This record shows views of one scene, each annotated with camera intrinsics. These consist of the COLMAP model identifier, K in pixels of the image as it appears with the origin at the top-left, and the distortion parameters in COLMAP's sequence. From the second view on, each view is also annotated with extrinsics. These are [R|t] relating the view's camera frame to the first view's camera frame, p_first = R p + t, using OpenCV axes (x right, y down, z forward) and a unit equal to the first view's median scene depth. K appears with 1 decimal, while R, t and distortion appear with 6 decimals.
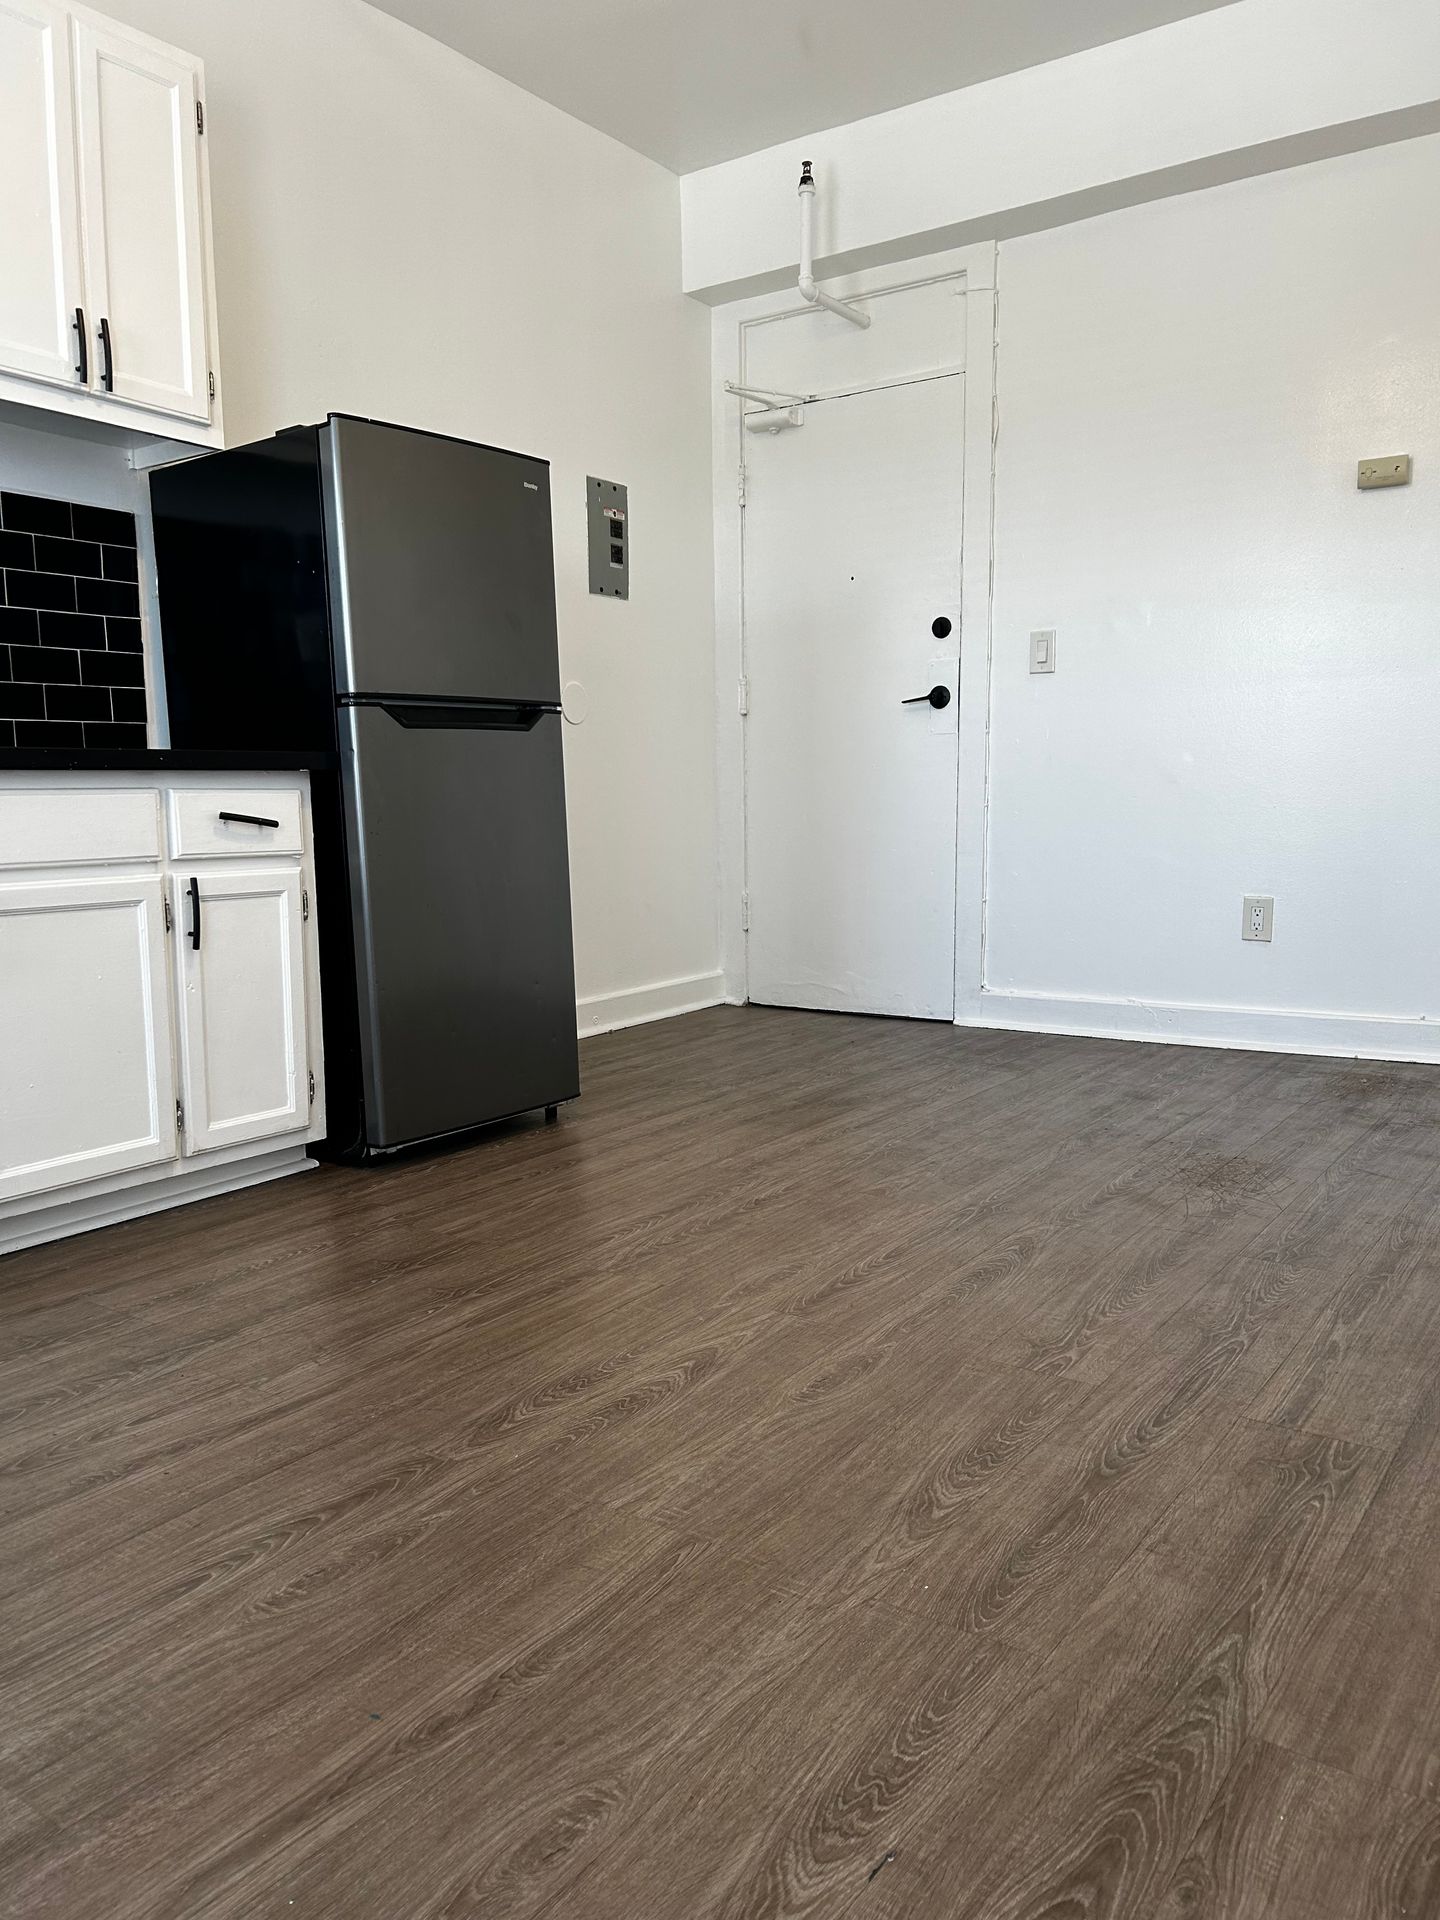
lens RADIAL K [[1441.4, 0, 722.7], [0, 1441.4, 965.1], [0, 0, 1]] dist [0.051906, -0.057024]
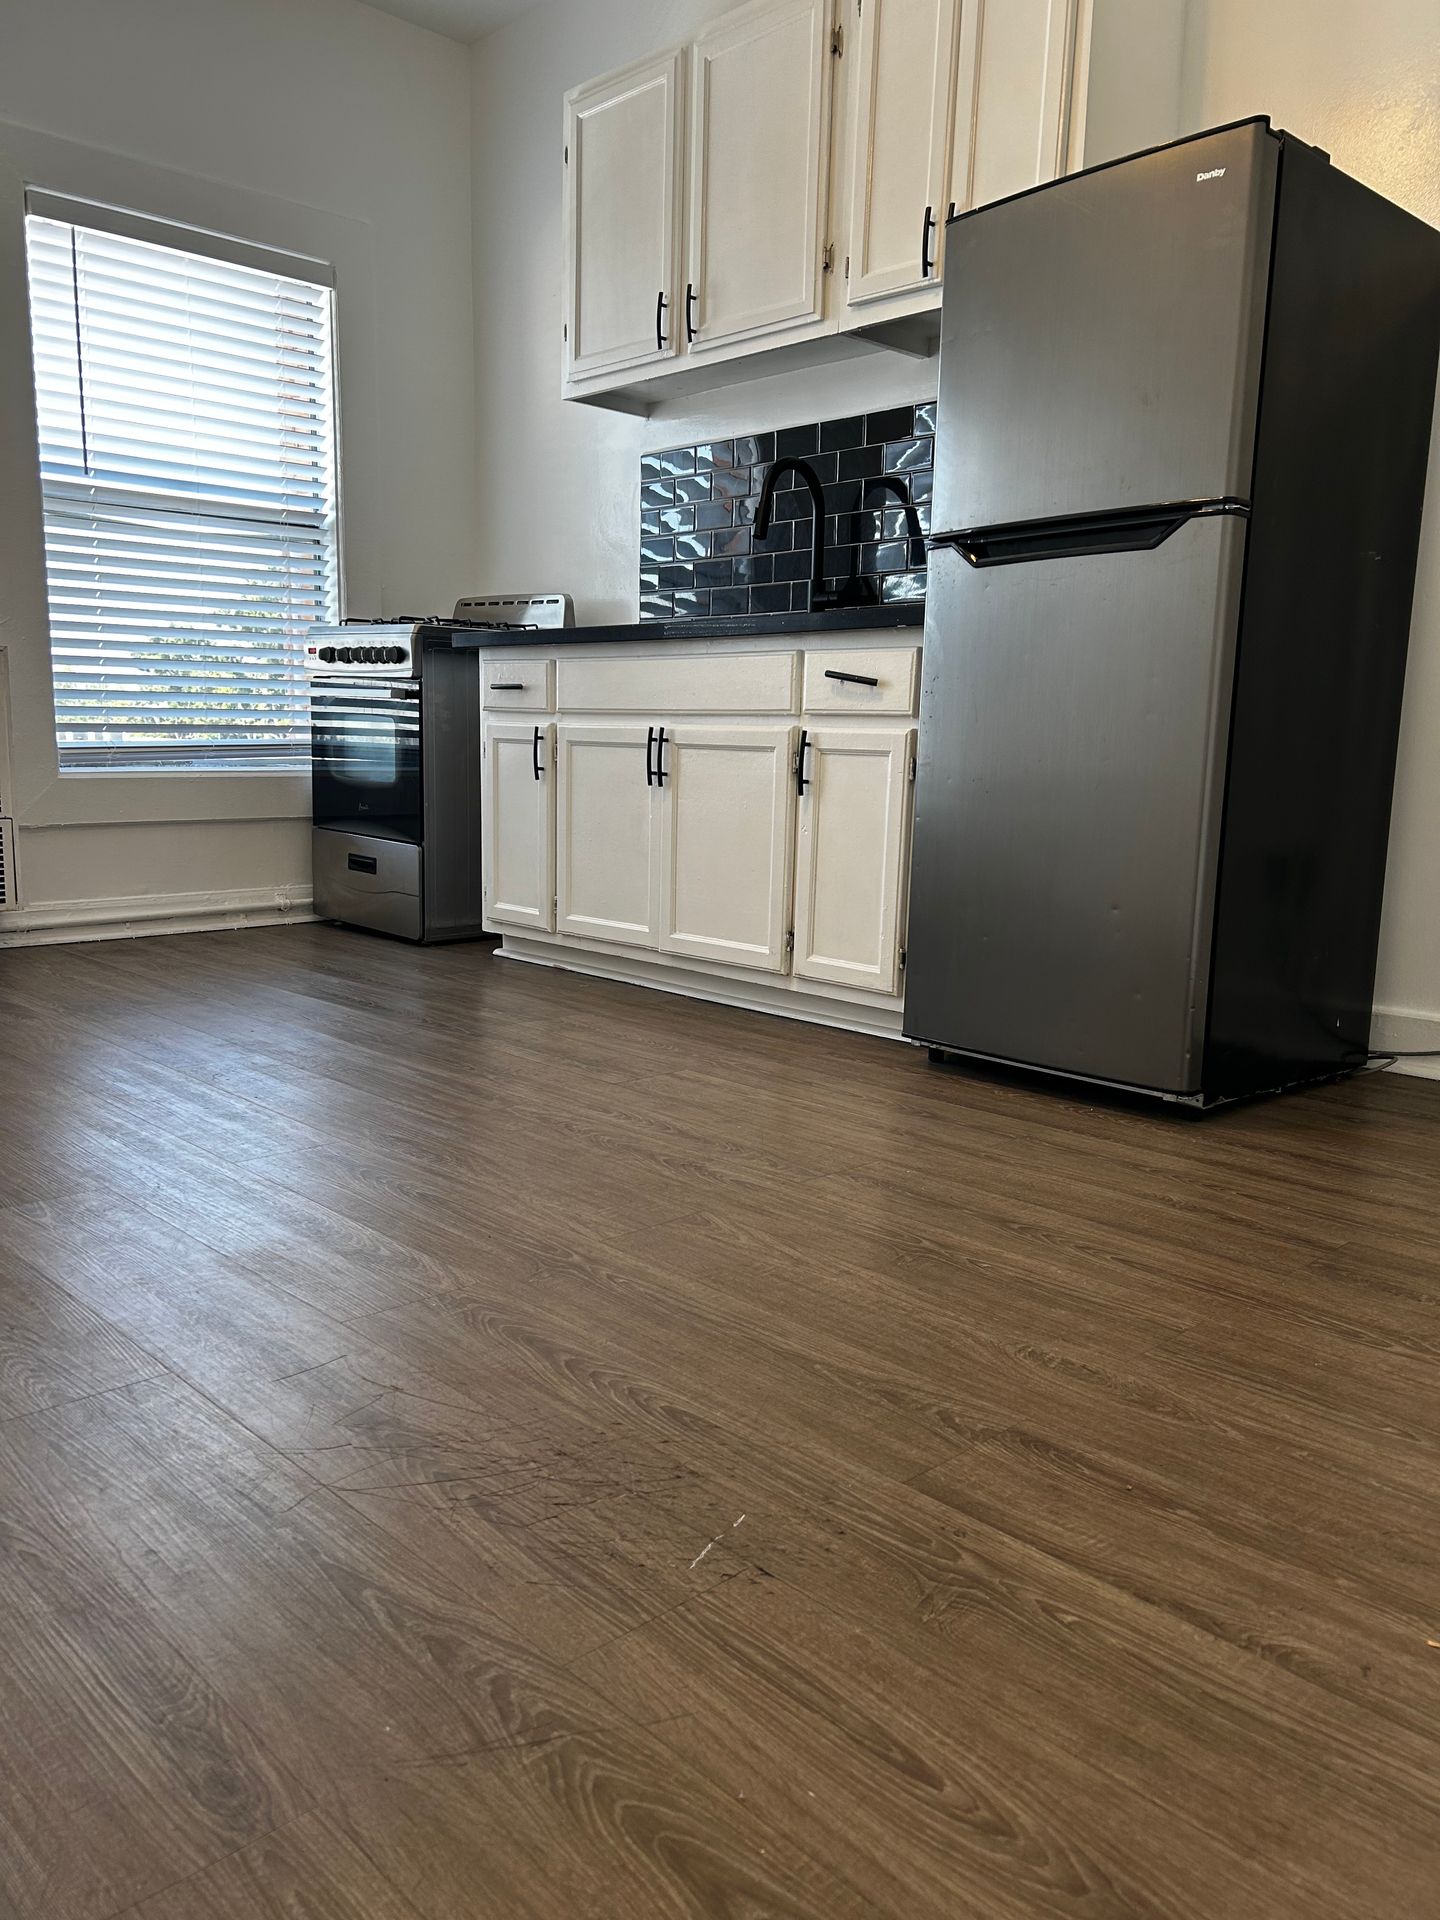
lens RADIAL K [[1441.4, 0, 708.7], [0, 1441.4, 970.4], [0, 0, 1]] dist [0.051906, -0.057024]
pose [[-0.194755, 0.166204, -0.966668, 0.765920], [-0.137778, 0.971132, 0.194730, -0.087548], [0.971127, 0.171110, -0.166233, 1.158047]]
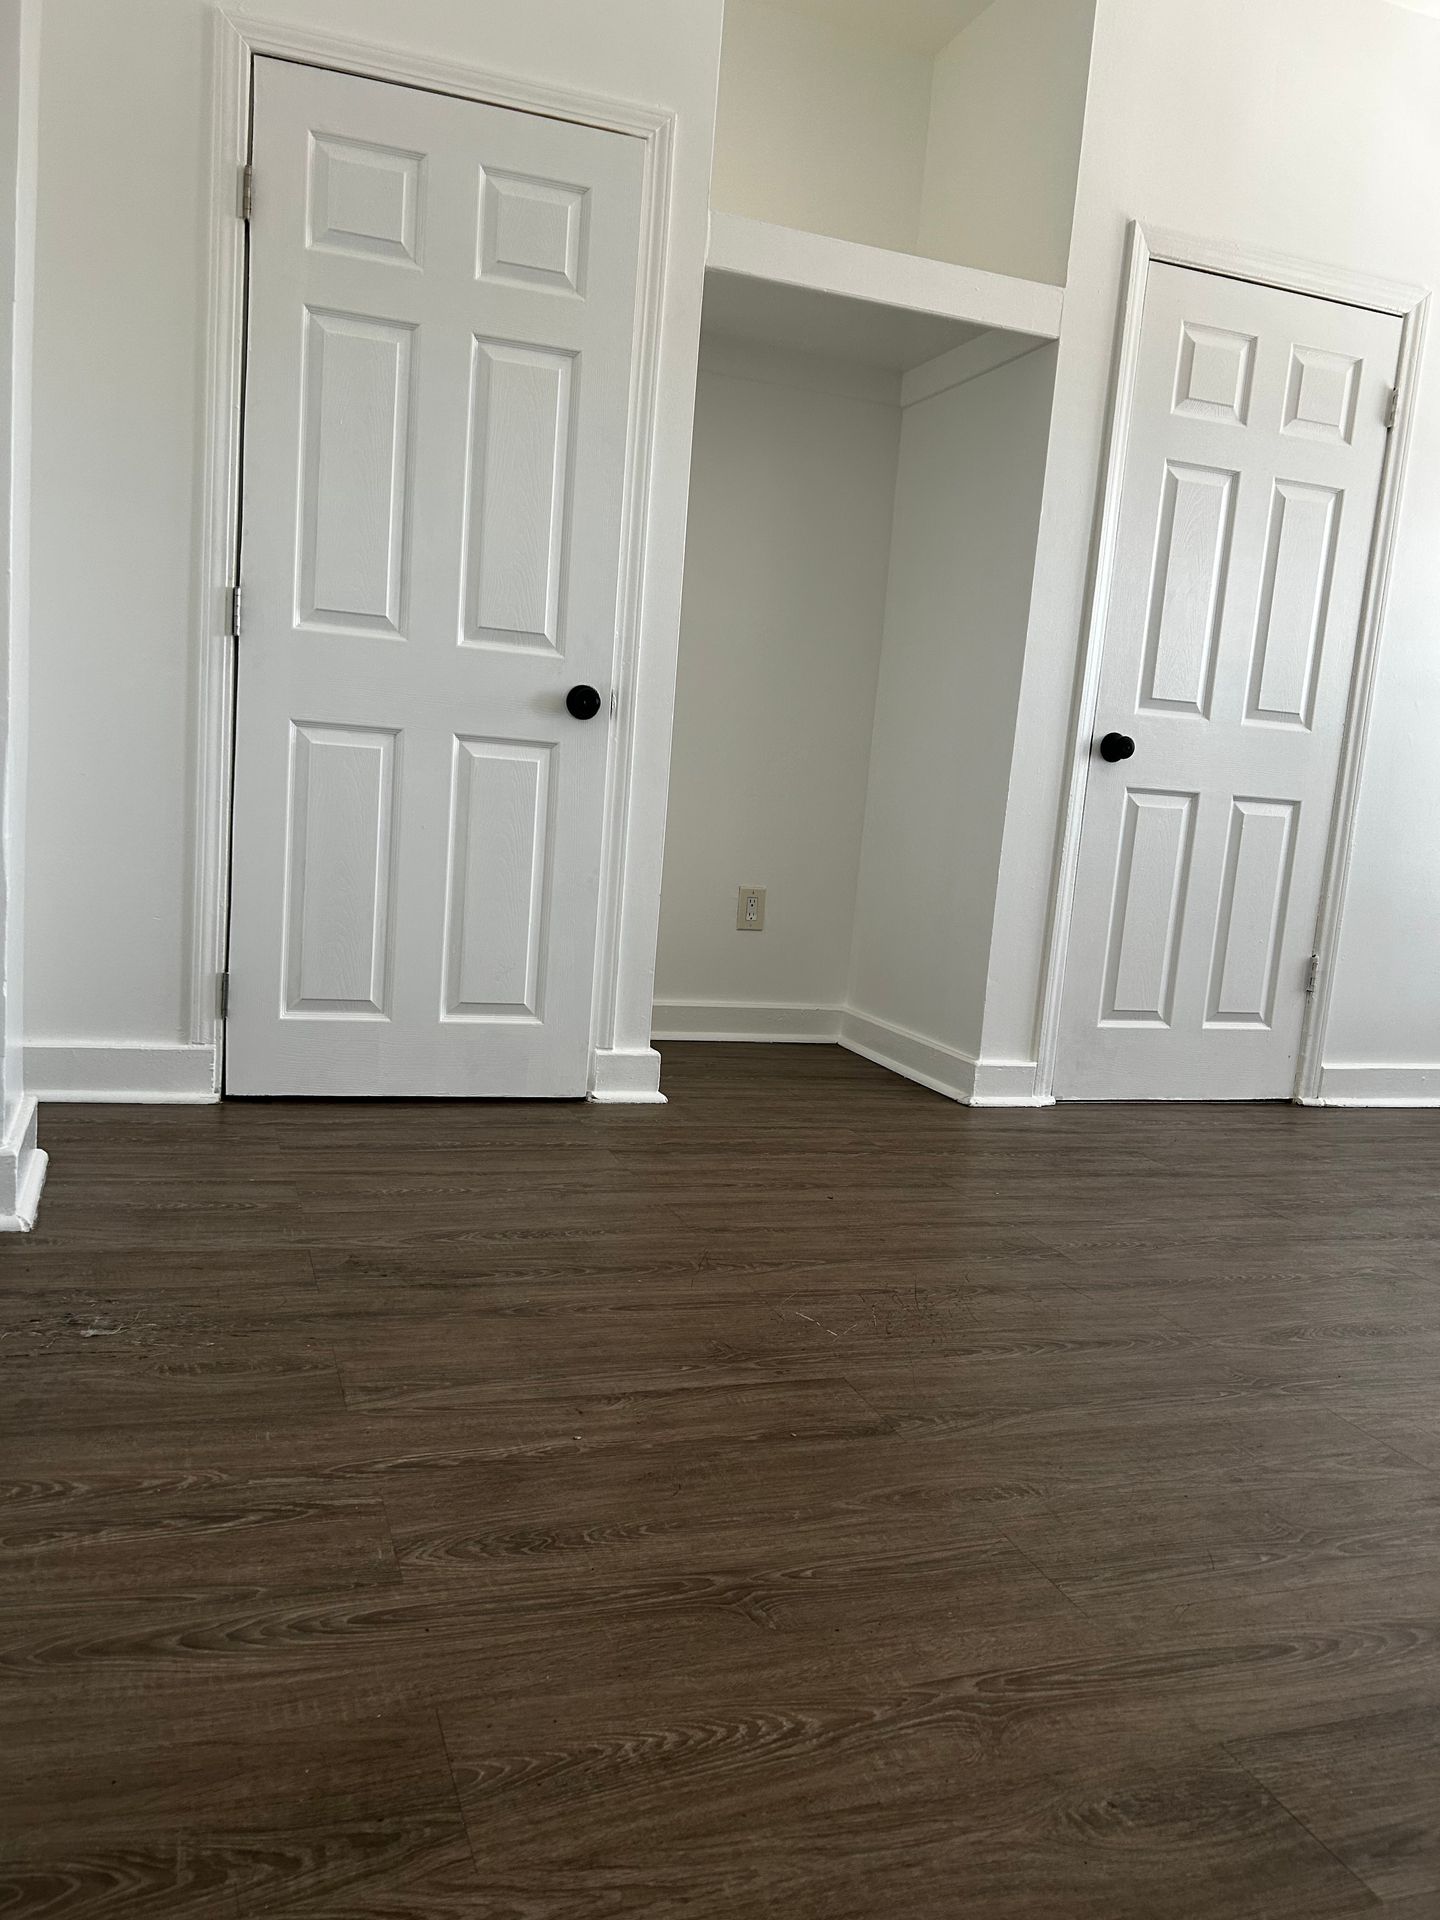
lens RADIAL K [[1441.4, 0, 711.1], [0, 1441.4, 971.1], [0, 0, 1]] dist [0.051906, -0.057024]
pose [[-0.817781, -0.133613, 0.559806, 0.027536], [-0.001867, 0.973289, 0.229576, -0.205585], [-0.575527, 0.186698, -0.796186, 1.728801]]
